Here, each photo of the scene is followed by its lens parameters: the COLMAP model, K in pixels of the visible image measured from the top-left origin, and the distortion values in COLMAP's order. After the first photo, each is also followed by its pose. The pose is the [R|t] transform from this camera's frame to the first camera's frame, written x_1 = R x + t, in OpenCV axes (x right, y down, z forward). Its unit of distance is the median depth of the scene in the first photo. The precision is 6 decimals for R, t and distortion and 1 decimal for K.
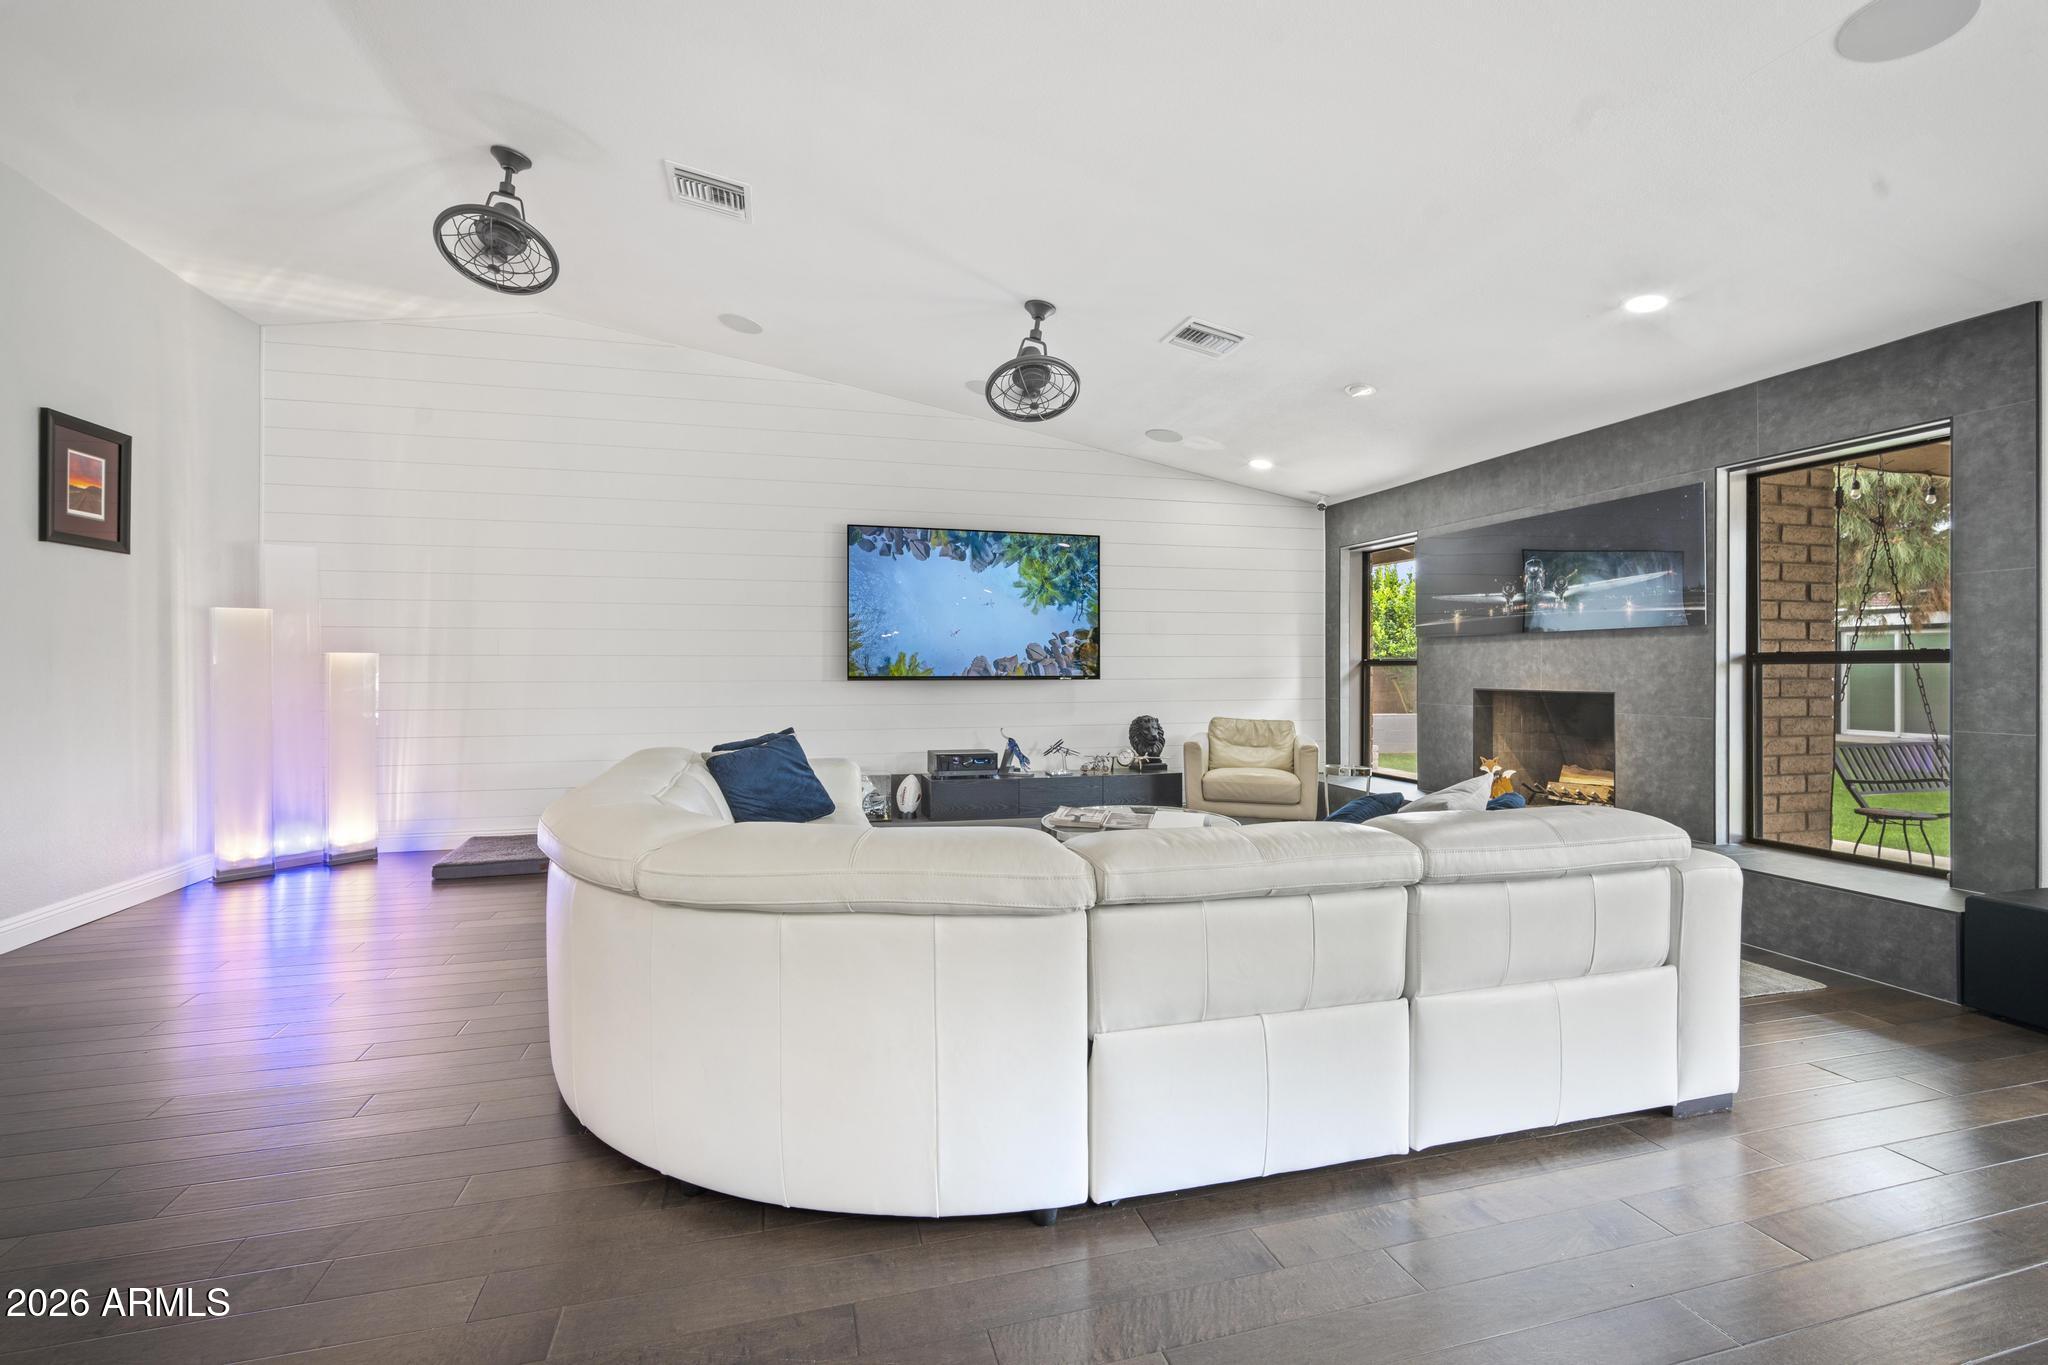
lens RADIAL K [[890.7, 0, 1020.1], [0, 890.7, 686.2], [0, 0, 1]] dist [-0.017889, 0.005881]
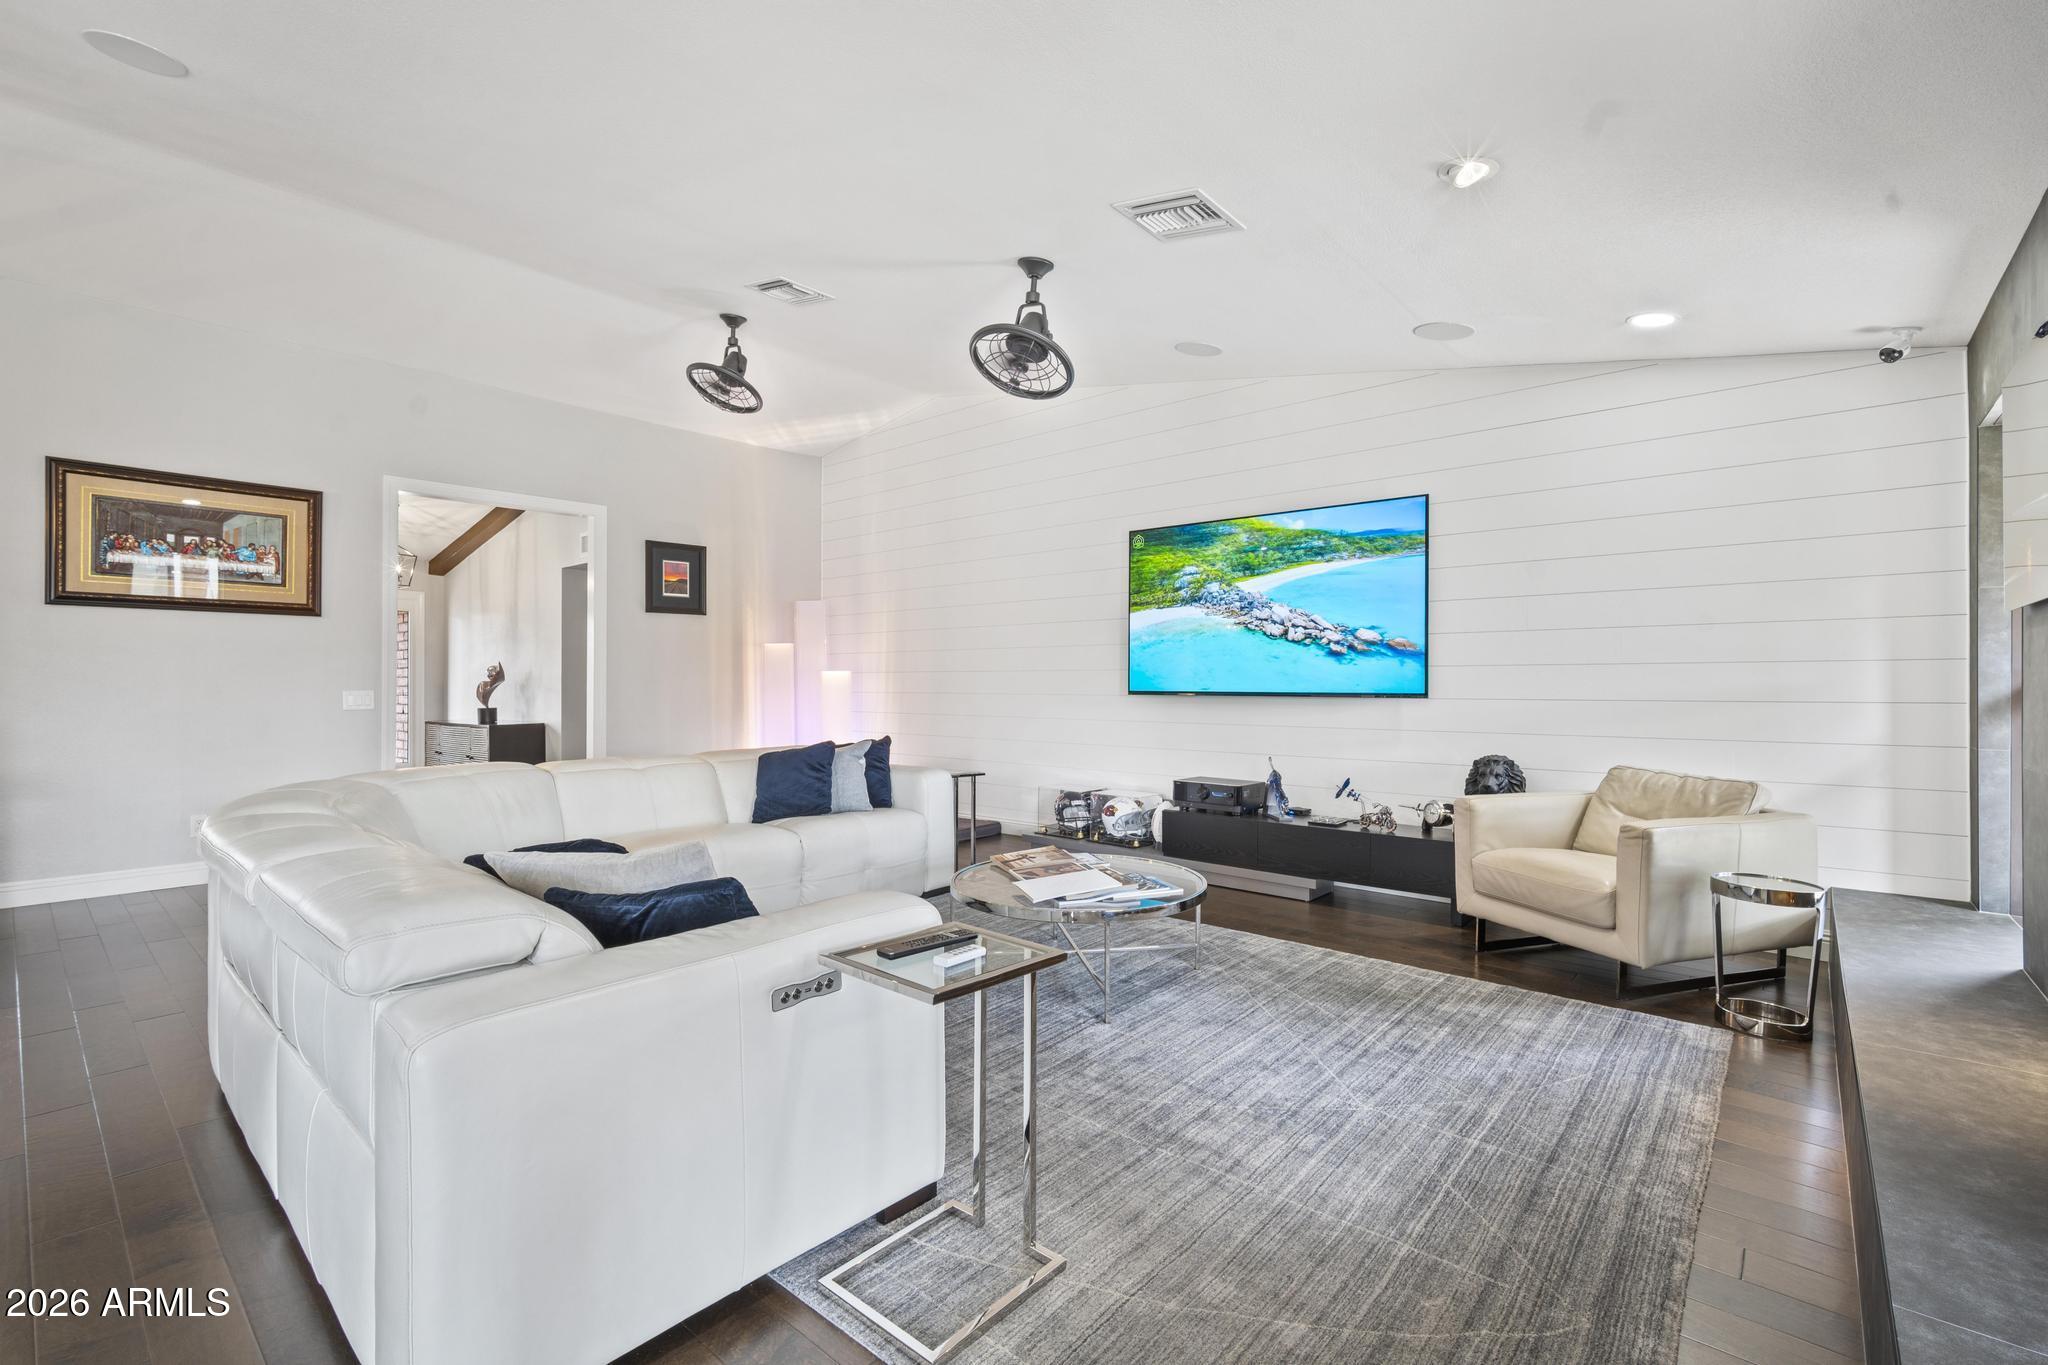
lens RADIAL K [[900.3, 0, 1024.0], [0, 900.3, 682.5], [0, 0, 1]] dist [-0.018274, 0.005862]
pose [[0.554124, 0.000882, -0.832434, 0.653210], [-0.018717, 0.999760, -0.011401, -0.008175], [0.832224, 0.021898, 0.554007, 0.452084]]
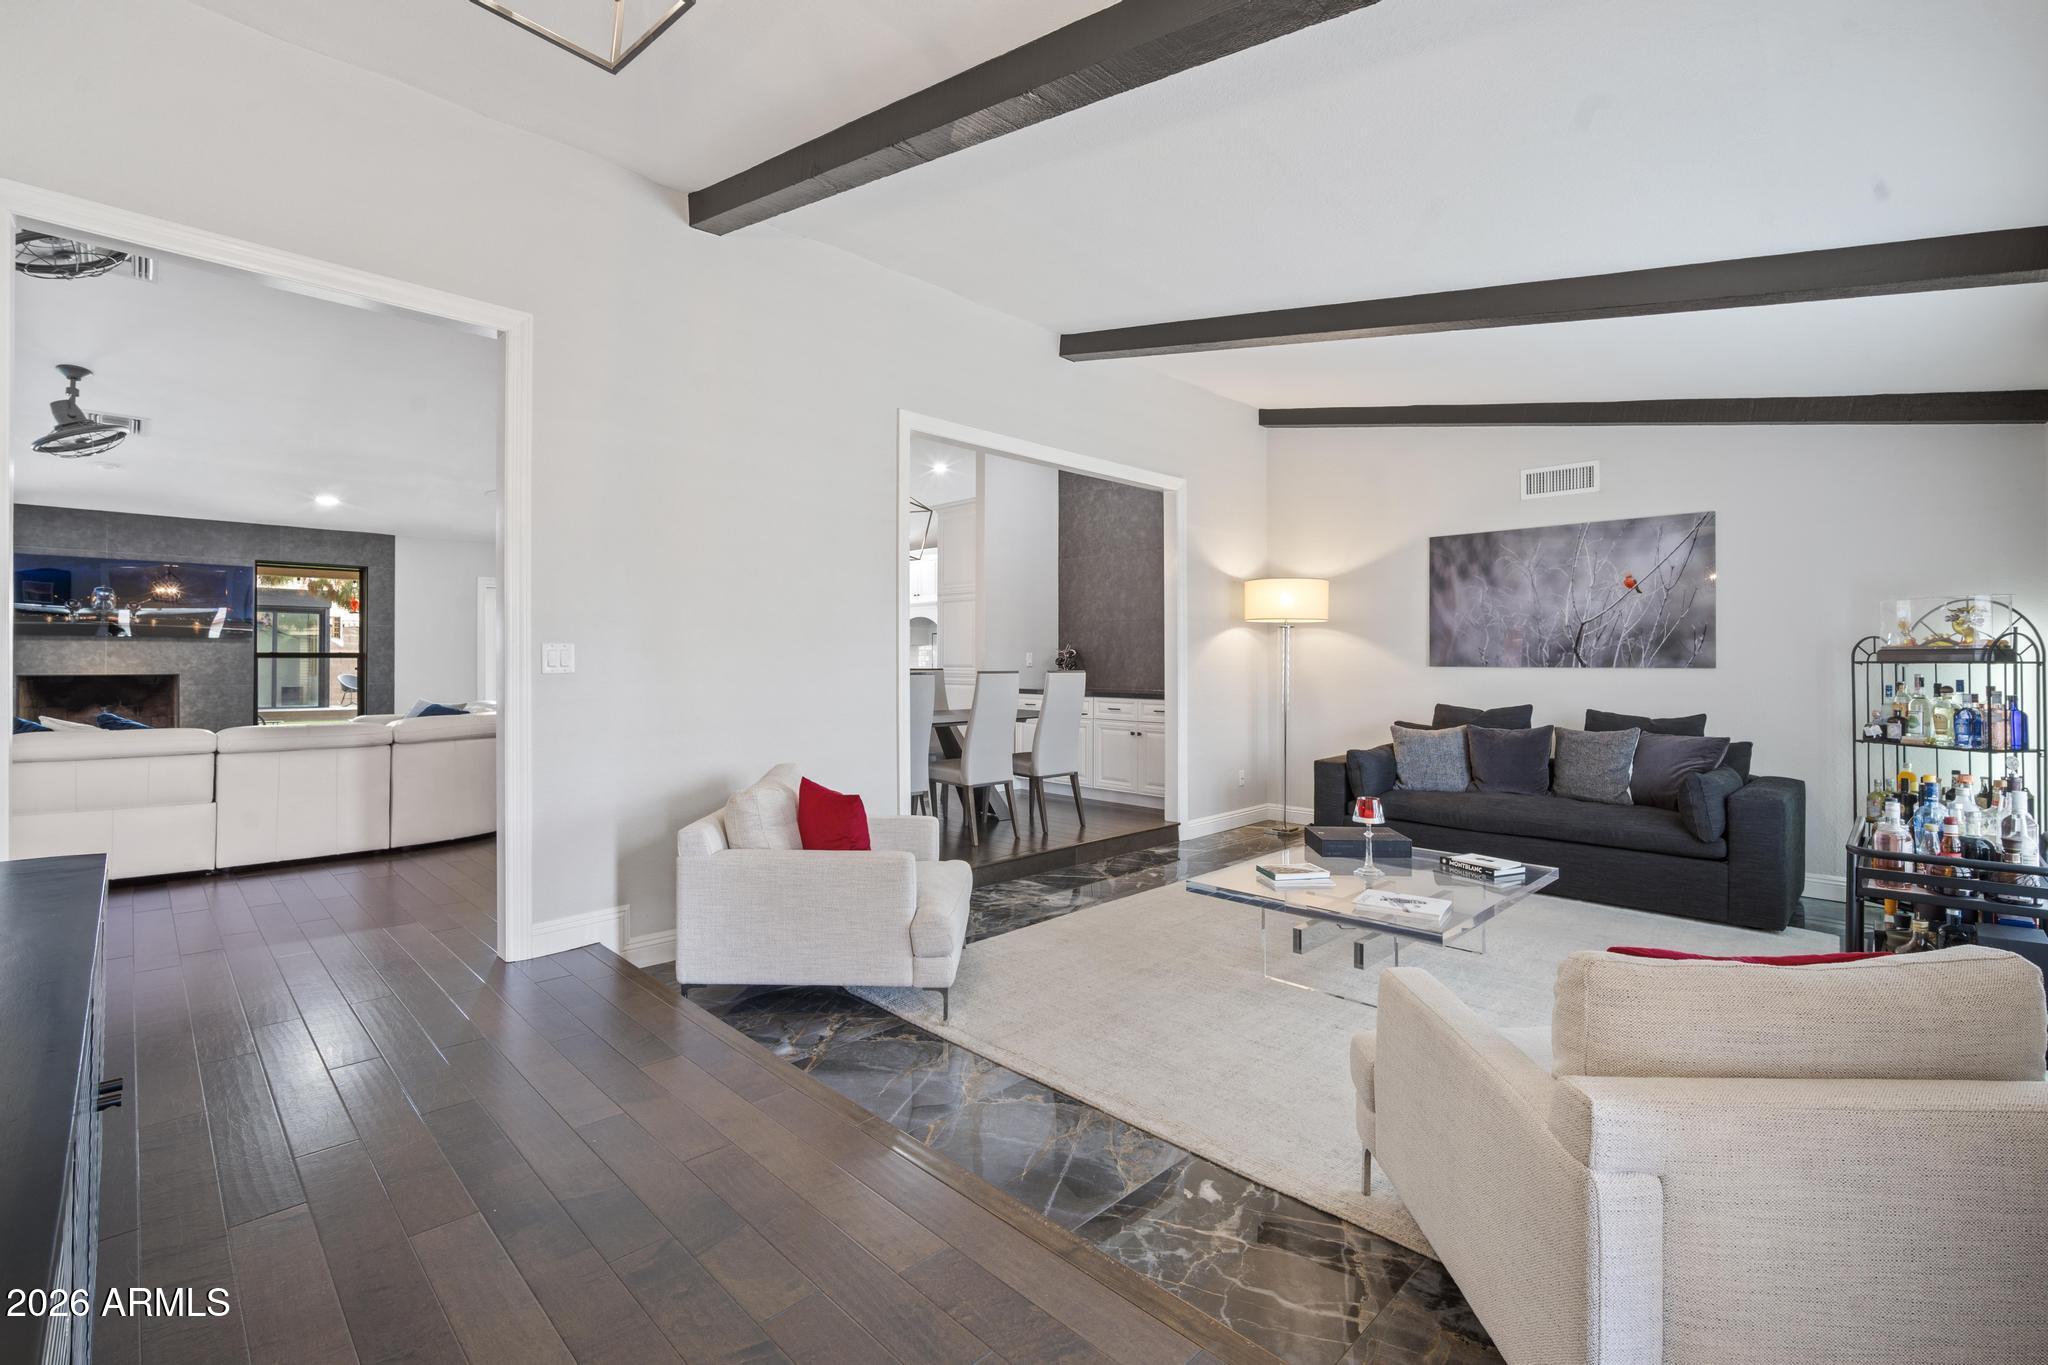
lens RADIAL K [[905.6, 0, 1016.6], [0, 905.6, 654.4], [0, 0, 1]] dist [-0.016326, 0.005913]
pose [[-0.493327, 0.008065, 0.869807, -1.525347], [0.016484, 0.999864, 0.000077, -0.003918], [-0.869688, 0.014376, -0.493393, 0.415106]]
